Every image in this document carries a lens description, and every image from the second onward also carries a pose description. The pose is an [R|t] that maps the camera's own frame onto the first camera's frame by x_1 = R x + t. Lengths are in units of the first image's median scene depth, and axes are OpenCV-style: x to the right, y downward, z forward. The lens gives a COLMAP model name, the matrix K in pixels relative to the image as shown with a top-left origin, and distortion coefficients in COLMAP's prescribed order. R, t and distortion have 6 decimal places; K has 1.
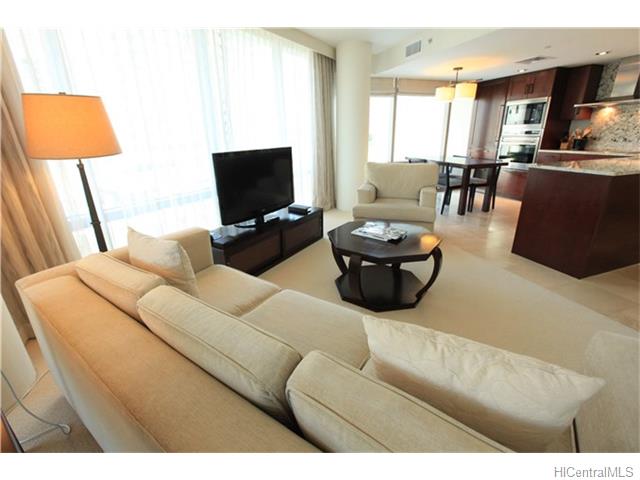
lens RADIAL K [[285.8, 0, 319.9], [0, 285.8, 236.5], [0, 0, 1]] dist [-0.033897, 0.007979]
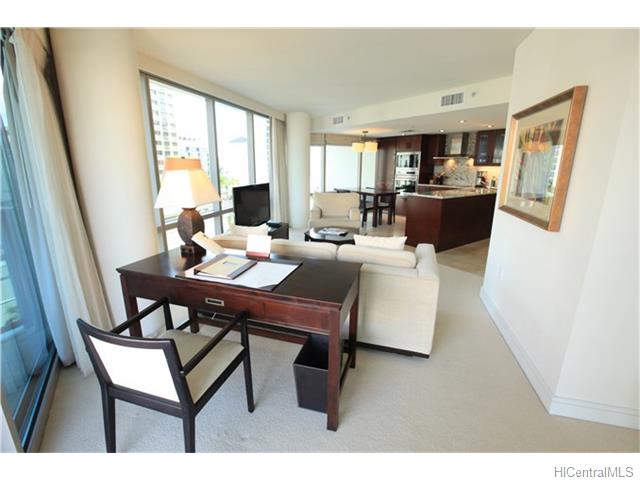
lens RADIAL K [[289.7, 0, 316.5], [0, 289.7, 236.2], [0, 0, 1]] dist [-0.051231, 0.017260]
pose [[0.964280, -0.038577, 0.262062, -0.193479], [0.064835, 0.993618, -0.092300, 0.091682], [-0.256829, 0.105993, 0.960627, -0.369588]]
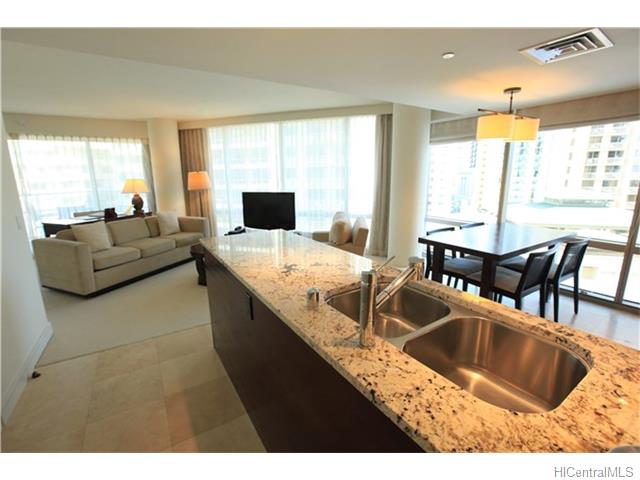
lens RADIAL K [[289.7, 0, 316.5], [0, 289.7, 236.2], [0, 0, 1]] dist [-0.051231, 0.017260]
pose [[0.237181, 0.221432, -0.945893, 1.041518], [-0.320157, 0.937098, 0.139094, -0.251319], [0.917194, 0.269843, 0.293154, 0.519593]]
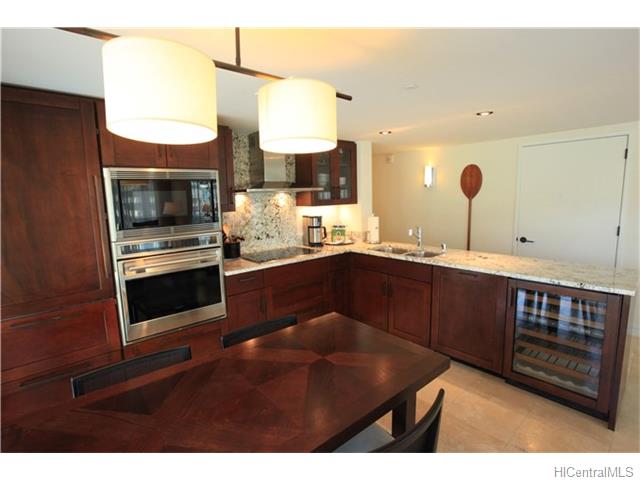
lens RADIAL K [[333.5, 0, 320.0], [0, 333.5, 240.0], [0, 0, 1]] dist [0.000159, 0.000020]
pose [[-0.377202, -0.101552, 0.920547, 0.198913], [0.341073, 0.908878, 0.240022, -0.470817], [-0.861039, 0.404510, -0.308194, 1.075496]]
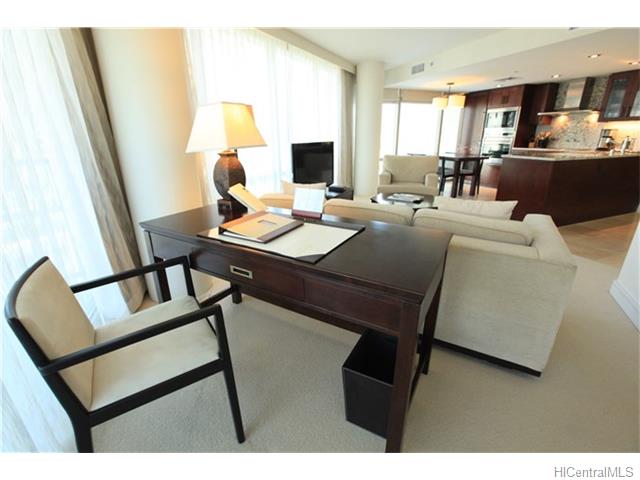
lens RADIAL K [[285.8, 0, 319.9], [0, 285.8, 236.5], [0, 0, 1]] dist [-0.033897, 0.007979]
pose [[0.998880, -0.004378, 0.047108, -0.164111], [0.004573, 0.999981, -0.004033, 0.100755], [-0.047090, 0.004244, 0.998882, -0.247197]]
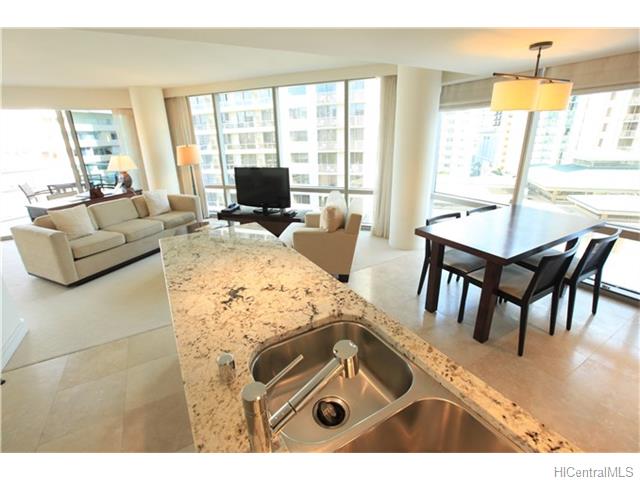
lens RADIAL K [[291.7, 0, 315.0], [0, 291.7, 238.6], [0, 0, 1]] dist [-0.043468, 0.011732]
pose [[0.192641, 0.339975, -0.920493, 0.977414], [-0.306138, 0.912065, 0.272794, -0.310447], [0.932292, 0.229247, 0.279780, 0.582669]]
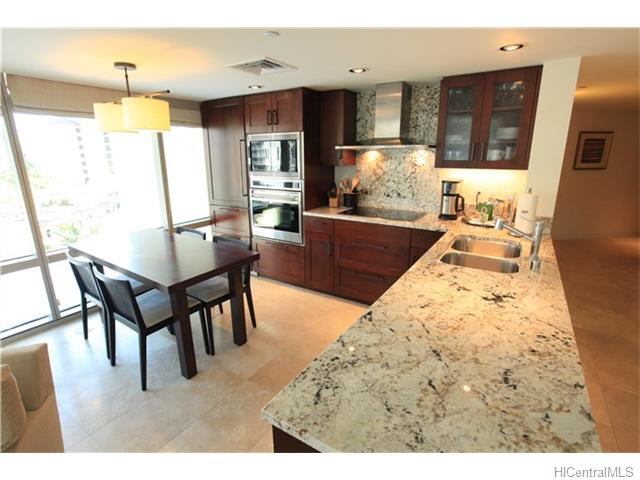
lens RADIAL K [[319.3, 0, 318.2], [0, 319.3, 228.1], [0, 0, 1]] dist [-0.013159, 0.000321]
pose [[0.782769, -0.130795, 0.608413, 0.387699], [0.198665, 0.979028, -0.045128, -0.249459], [-0.589750, 0.156195, 0.792337, 0.441955]]
